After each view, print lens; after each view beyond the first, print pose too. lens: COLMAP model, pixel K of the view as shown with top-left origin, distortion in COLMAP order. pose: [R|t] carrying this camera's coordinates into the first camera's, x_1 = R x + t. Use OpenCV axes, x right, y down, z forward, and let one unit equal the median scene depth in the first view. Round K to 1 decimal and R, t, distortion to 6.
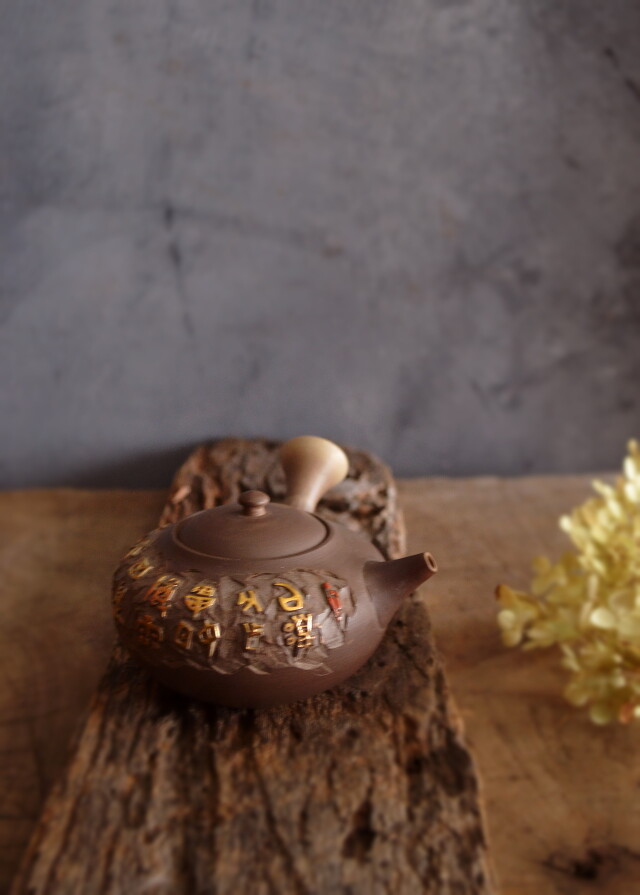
lens RADIAL K [[901.9, 0, 307.4], [0, 901.9, 475.7], [0, 0, 1]] dist [-0.075442, 0.000000]
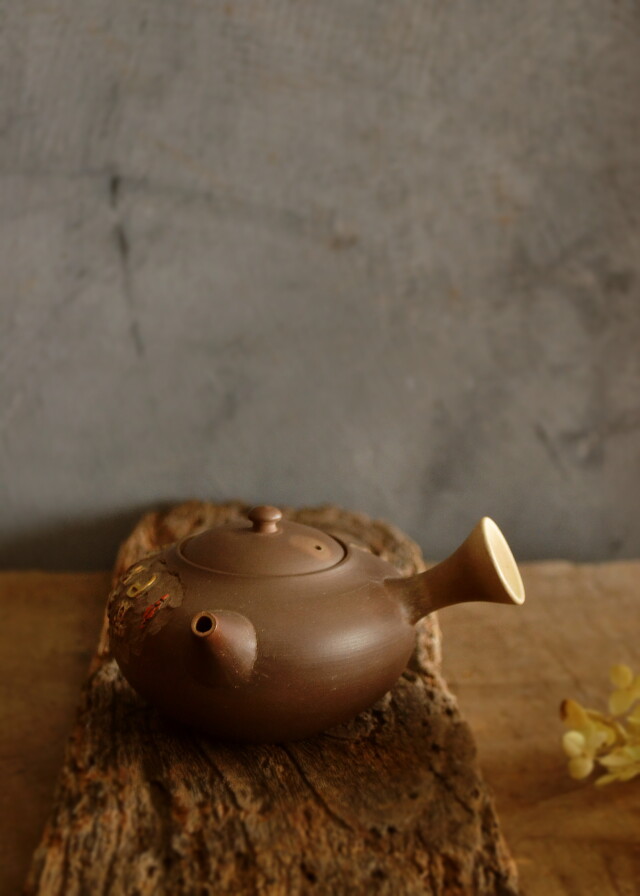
lens RADIAL K [[1469.3, 0, 325.5], [0, 1469.3, 452.3], [0, 0, 1]] dist [-0.022837, 0.000000]
pose [[0.999246, 0.018433, 0.034165, -0.023754], [-0.015883, 0.997171, -0.073467, 0.003644], [-0.035422, 0.072869, 0.996712, -0.161213]]
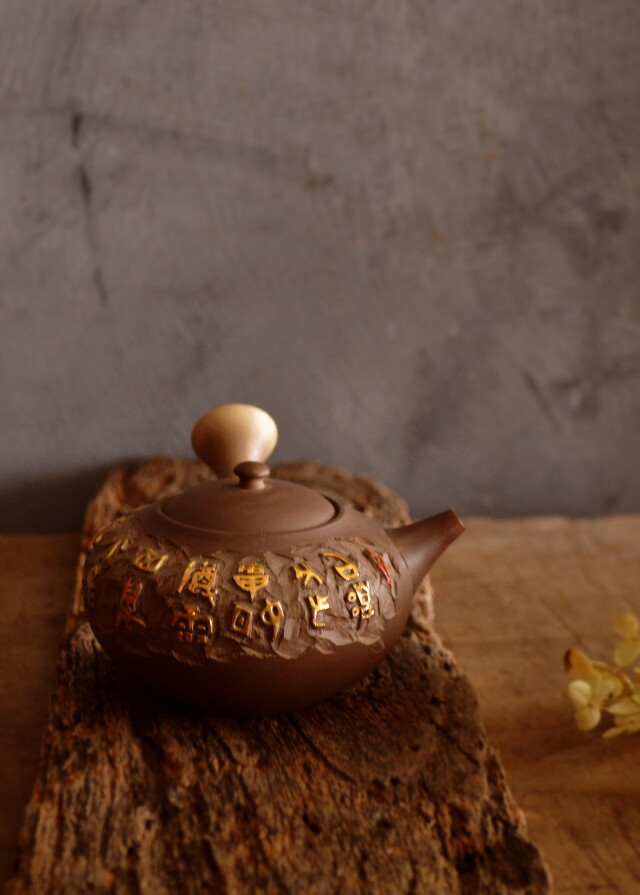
lens RADIAL K [[1633.5, 0, 300.6], [0, 1633.5, 356.0], [0, 0, 1]] dist [-0.018071, 0.000000]
pose [[0.998840, 0.008646, 0.047362, -0.044582], [-0.003197, 0.993484, -0.113923, 0.021913], [-0.048038, 0.113640, 0.992360, -0.213714]]
